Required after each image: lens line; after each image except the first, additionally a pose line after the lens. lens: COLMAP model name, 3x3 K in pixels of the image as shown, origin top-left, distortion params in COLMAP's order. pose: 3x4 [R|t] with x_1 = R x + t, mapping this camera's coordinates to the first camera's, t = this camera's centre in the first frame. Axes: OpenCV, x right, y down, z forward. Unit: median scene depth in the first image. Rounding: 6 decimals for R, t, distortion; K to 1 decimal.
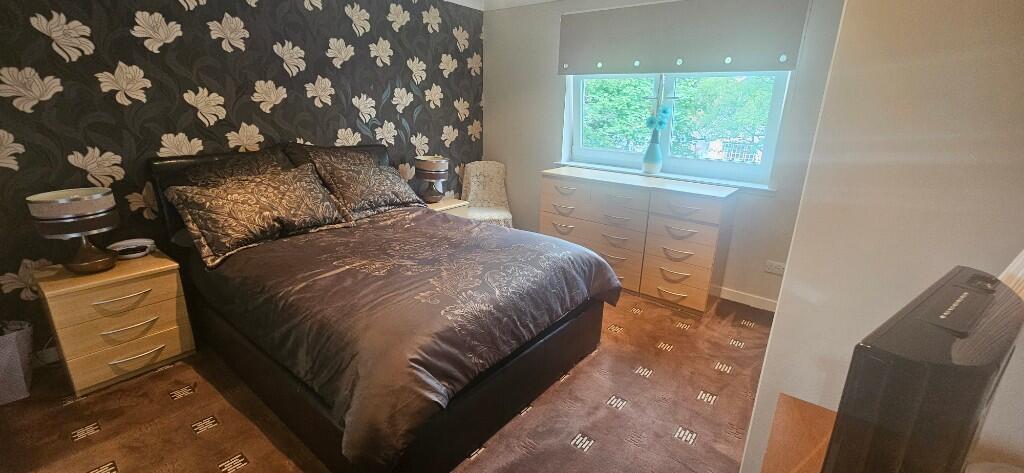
lens RADIAL K [[425.8, 0, 517.8], [0, 425.8, 237.7], [0, 0, 1]] dist [-0.000448, 0.000284]
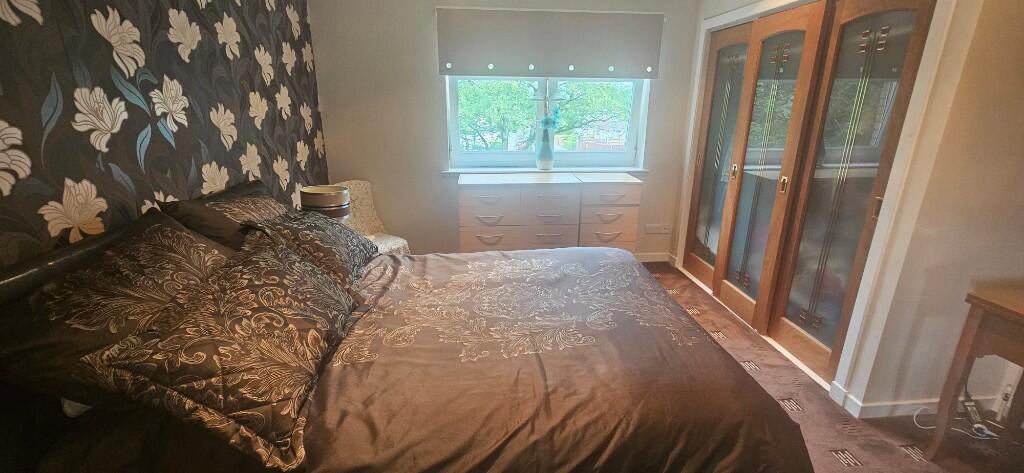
lens RADIAL K [[425.8, 0, 519.0], [0, 425.8, 234.8], [0, 0, 1]] dist [-0.000448, 0.000284]
pose [[0.715151, -0.231867, 0.659391, -0.533797], [0.219041, 0.970200, 0.103595, -0.131125], [-0.663762, 0.070347, 0.744629, 0.285671]]
